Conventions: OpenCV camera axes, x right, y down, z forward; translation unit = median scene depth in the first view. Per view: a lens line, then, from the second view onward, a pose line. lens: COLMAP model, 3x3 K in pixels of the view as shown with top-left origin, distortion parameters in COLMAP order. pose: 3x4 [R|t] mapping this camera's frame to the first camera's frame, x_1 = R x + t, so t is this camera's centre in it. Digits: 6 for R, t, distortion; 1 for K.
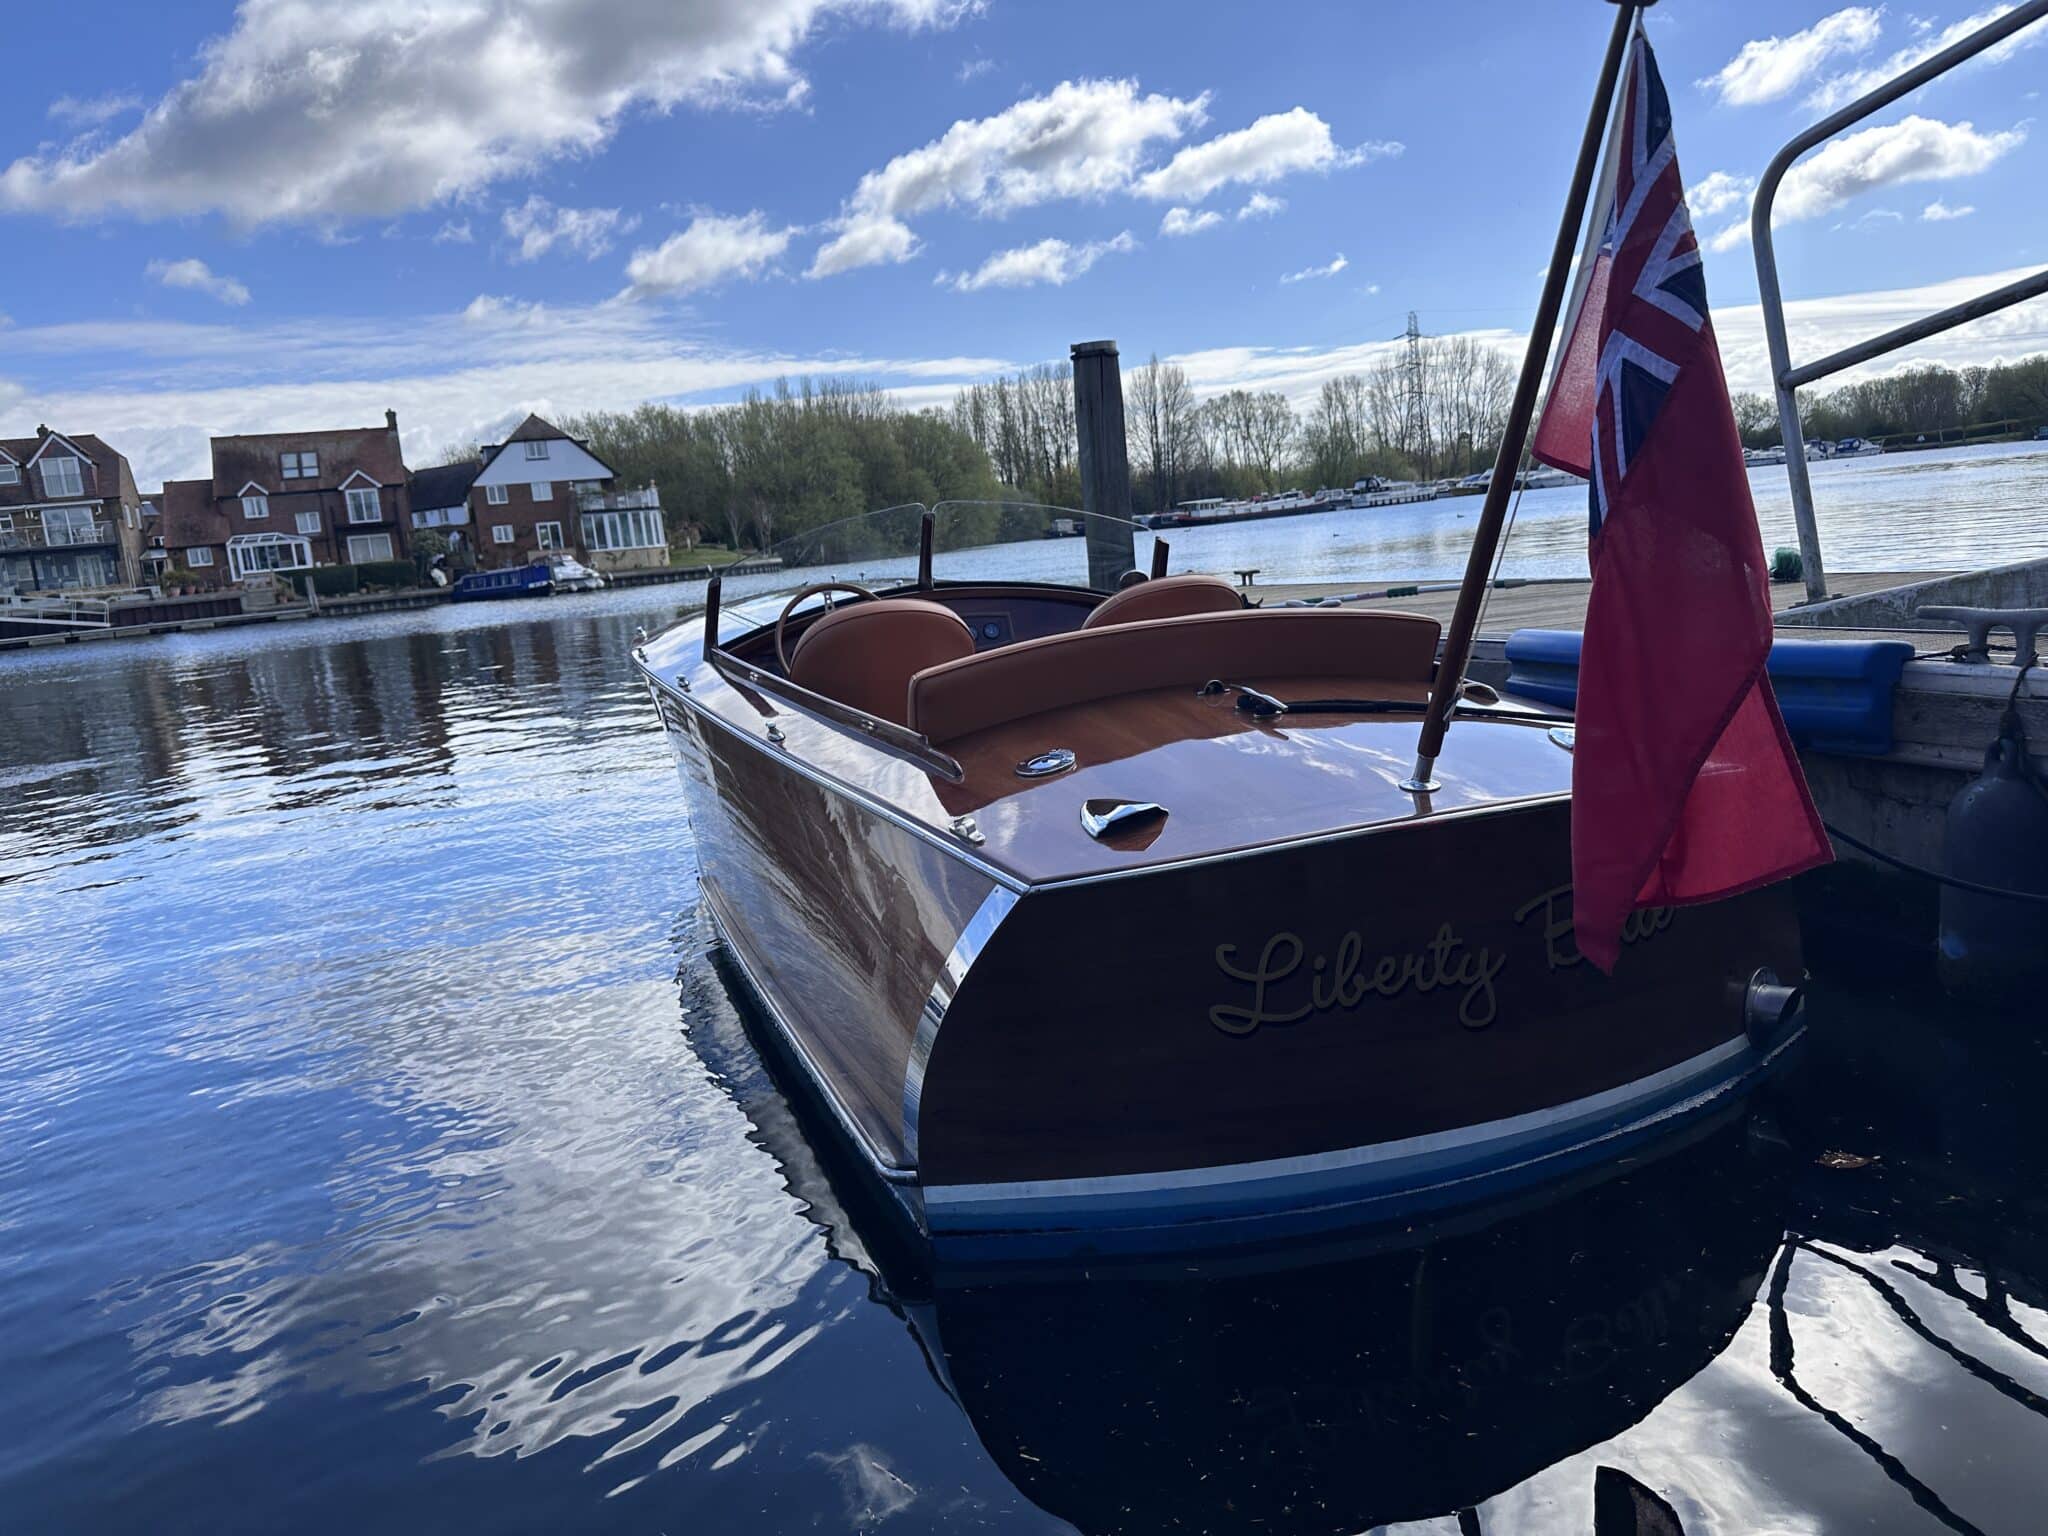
lens RADIAL K [[1511.4, 0, 942.5], [0, 1511.4, 763.2], [0, 0, 1]] dist [0.070800, -0.077635]
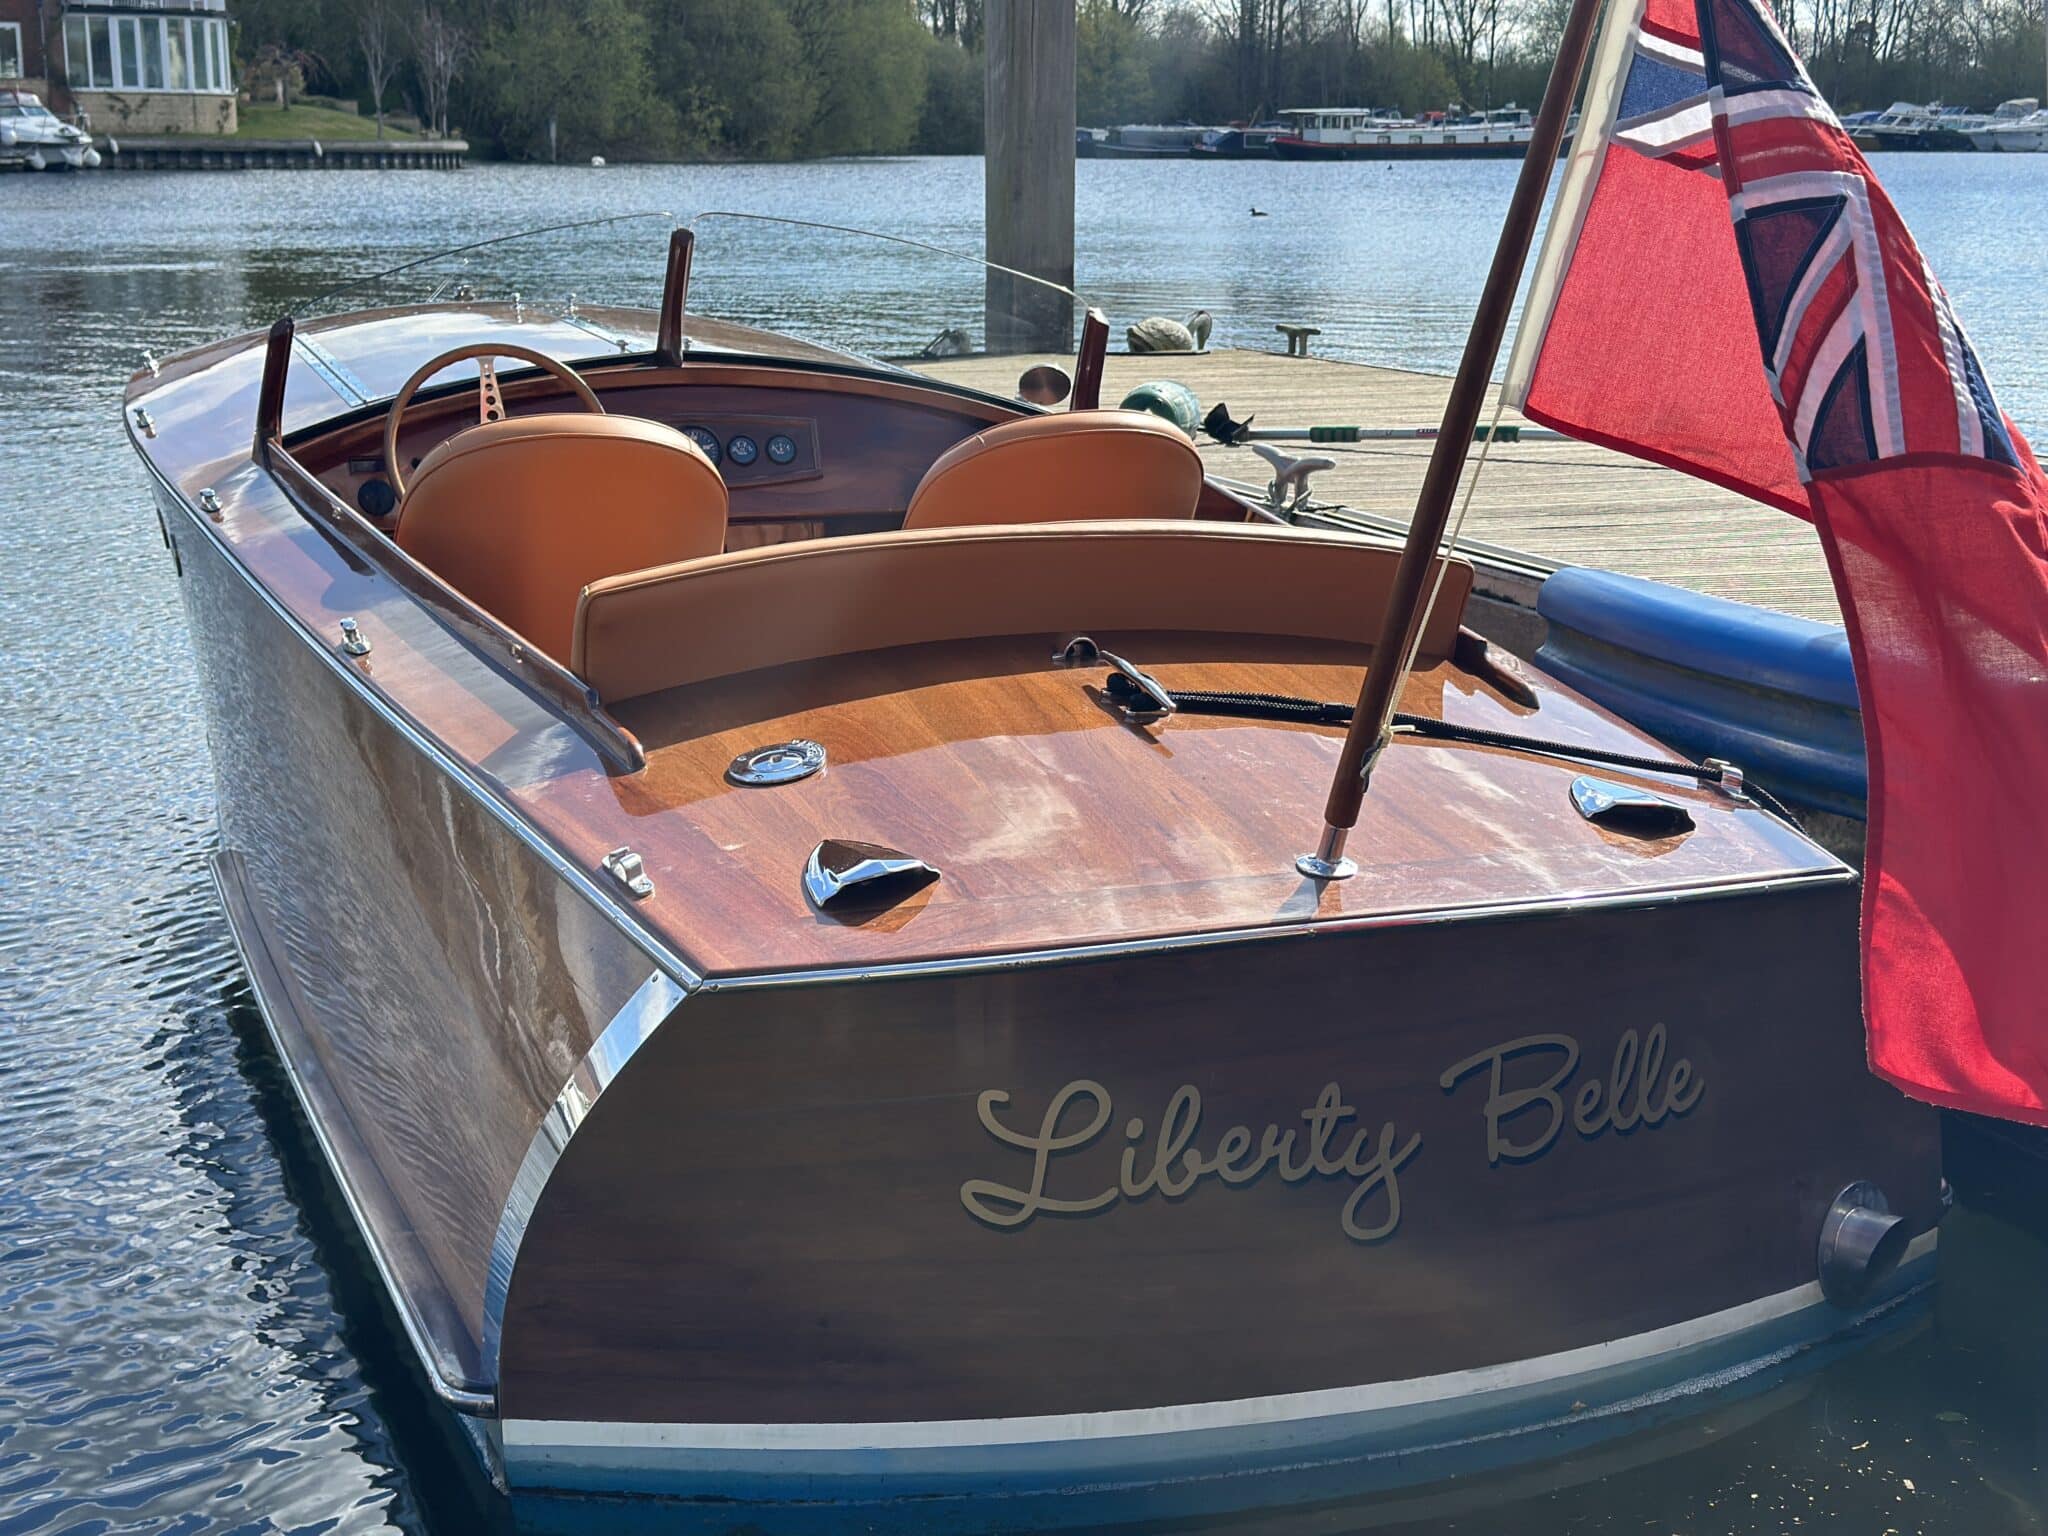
lens RADIAL K [[2995.9, 0, 907.9], [0, 2995.9, 770.5], [0, 0, 1]] dist [0.117850, 0.000000]
pose [[0.994712, 0.087158, 0.054318, 0.064487], [-0.090145, 0.994398, 0.055194, -0.083943], [-0.049203, -0.059799, 0.996997, -0.278825]]
